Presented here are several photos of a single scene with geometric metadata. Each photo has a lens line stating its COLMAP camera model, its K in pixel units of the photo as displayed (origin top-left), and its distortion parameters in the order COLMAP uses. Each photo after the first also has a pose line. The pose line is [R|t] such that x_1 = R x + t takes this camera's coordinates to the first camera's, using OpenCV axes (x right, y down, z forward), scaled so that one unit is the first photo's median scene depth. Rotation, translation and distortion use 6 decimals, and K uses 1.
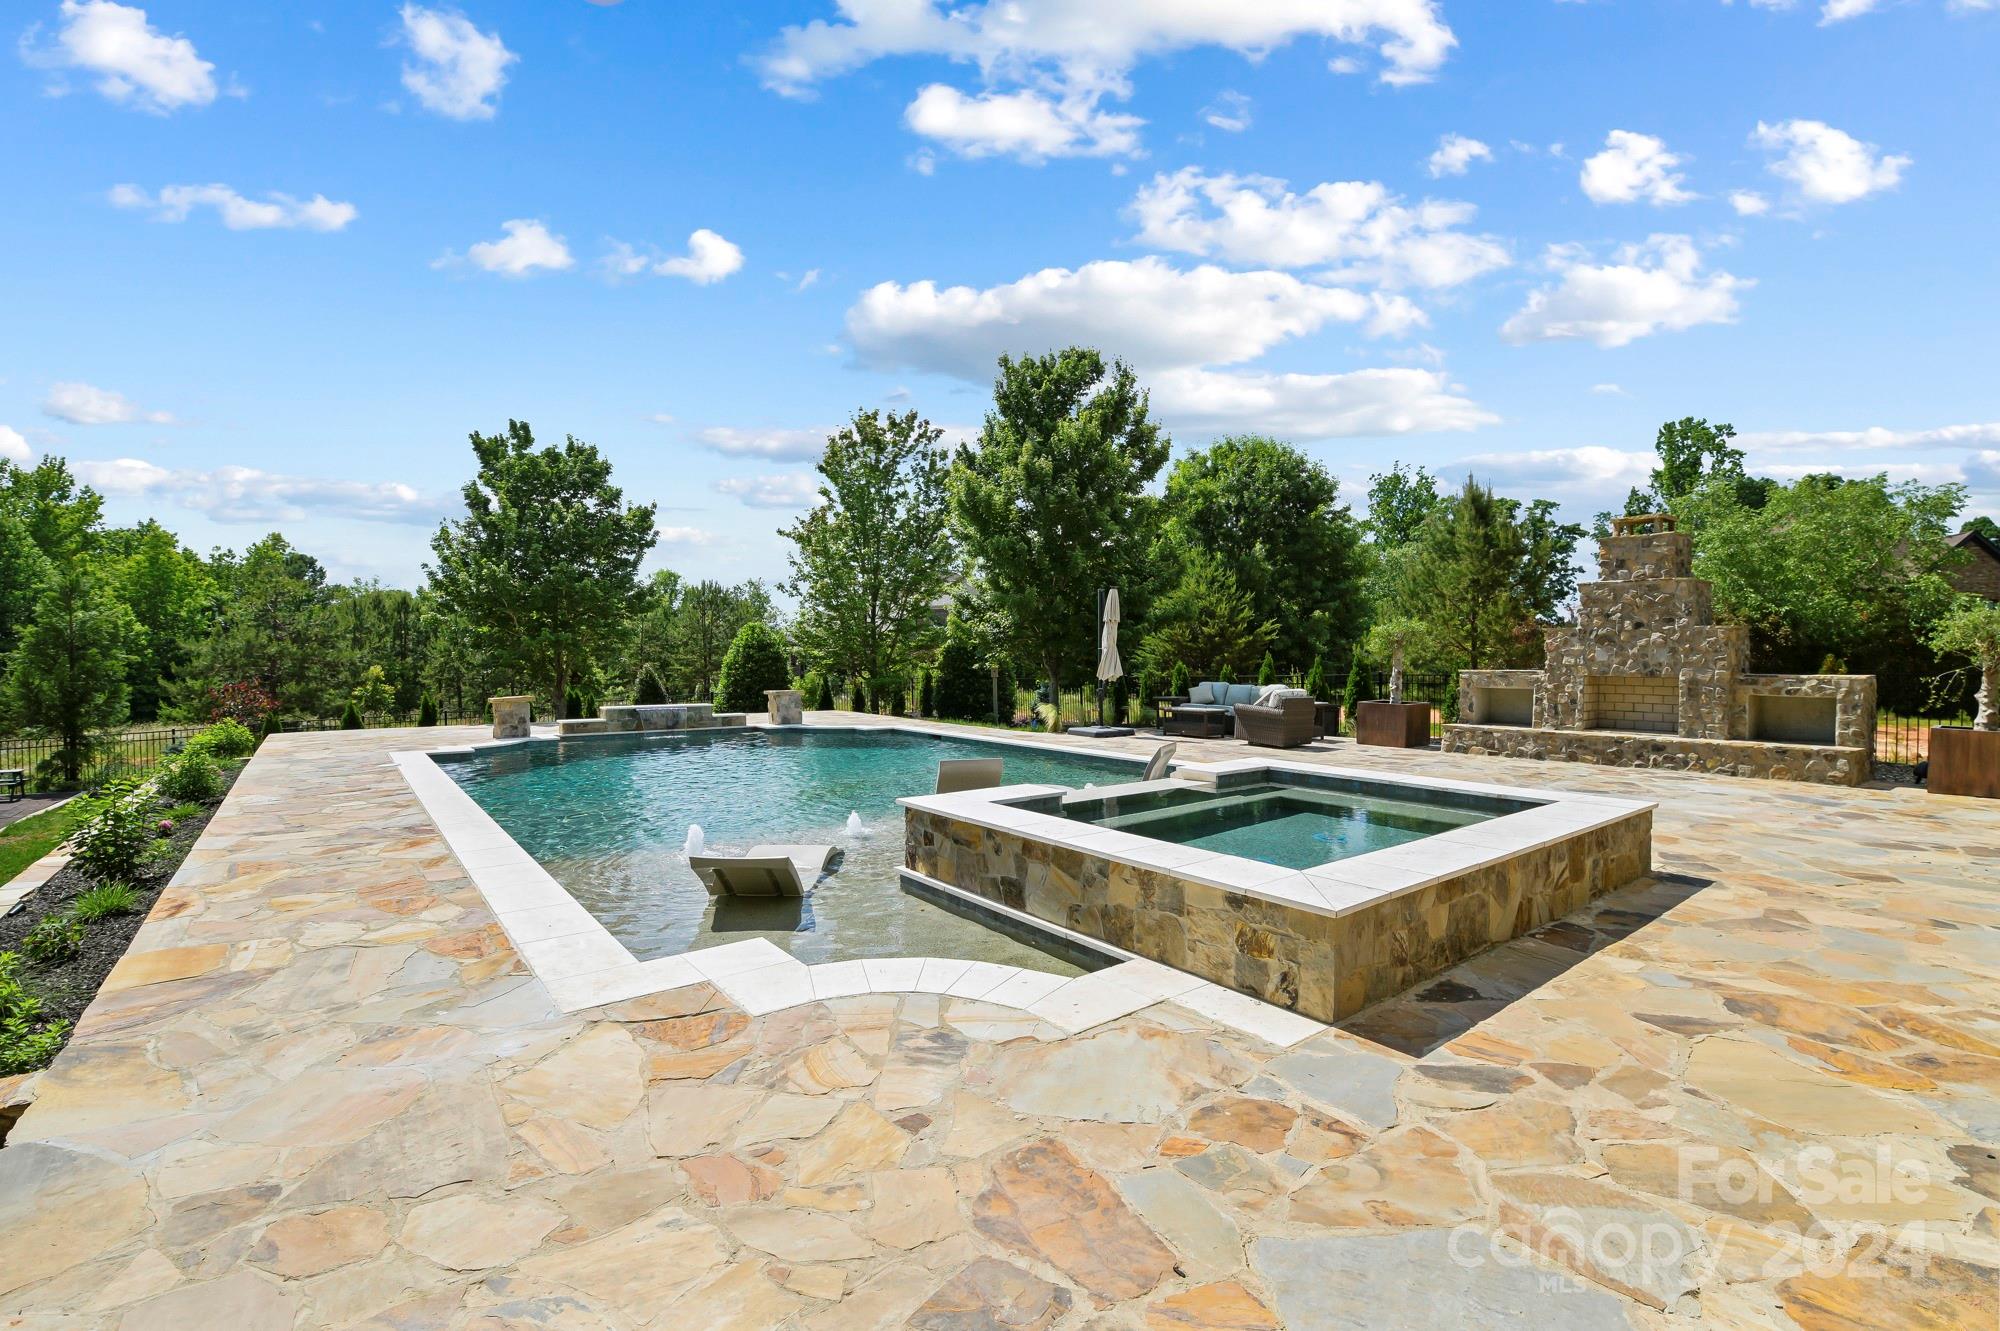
lens RADIAL K [[858.9, 0, 1009.6], [0, 858.9, 675.2], [0, 0, 1]] dist [-0.001881, -0.008837]
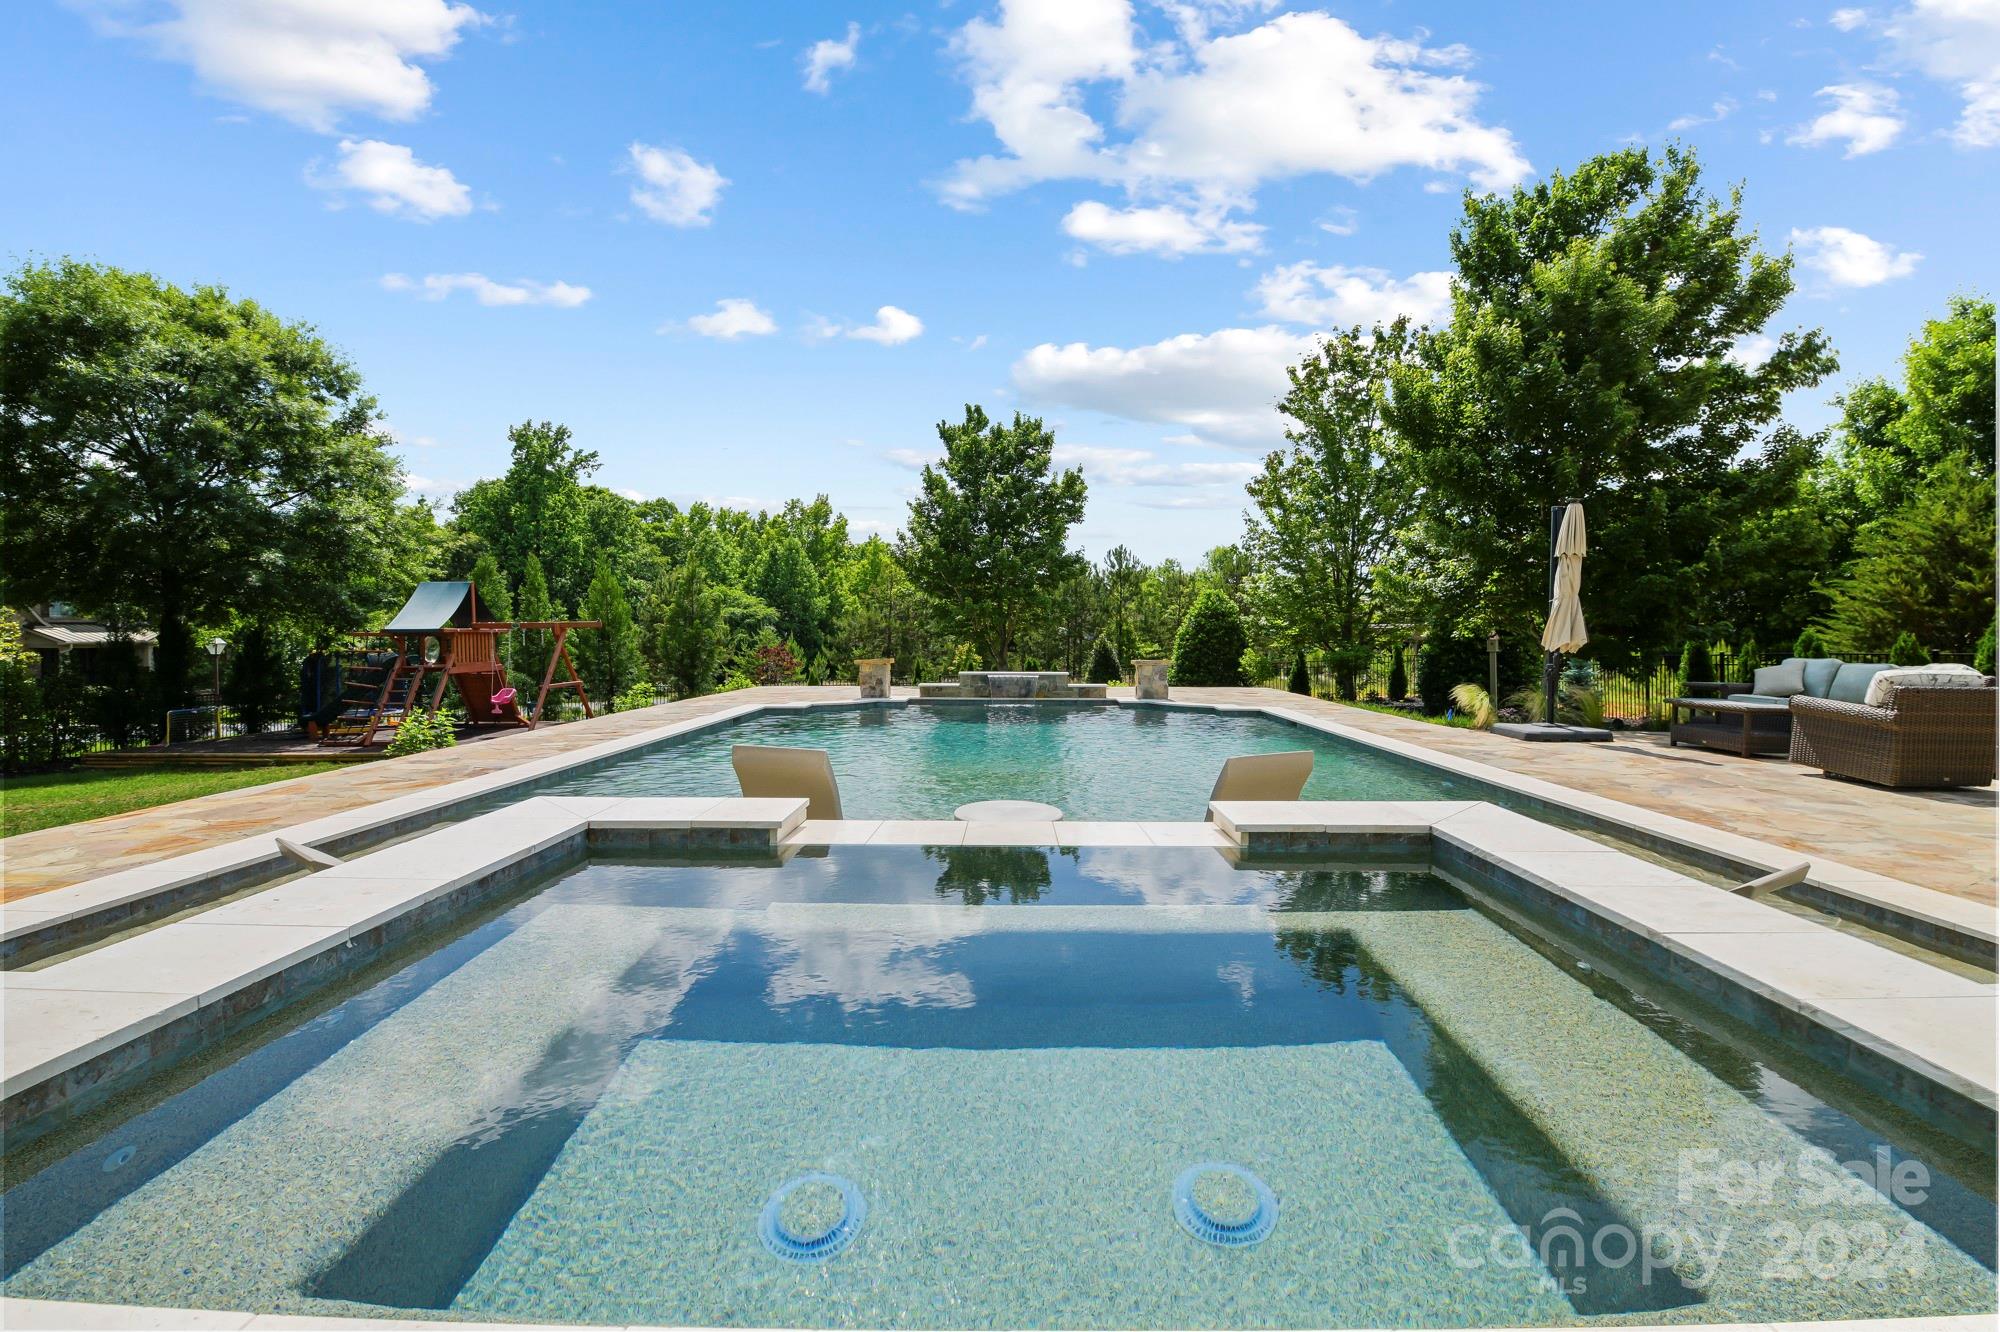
lens RADIAL K [[858.9, 0, 1009.6], [0, 858.9, 675.7], [0, 0, 1]] dist [-0.001881, -0.008837]
pose [[0.777546, 0.030436, -0.628090, 0.145356], [-0.015617, 0.999455, 0.029100, 0.008695], [0.628633, -0.012818, 0.777597, 0.195157]]
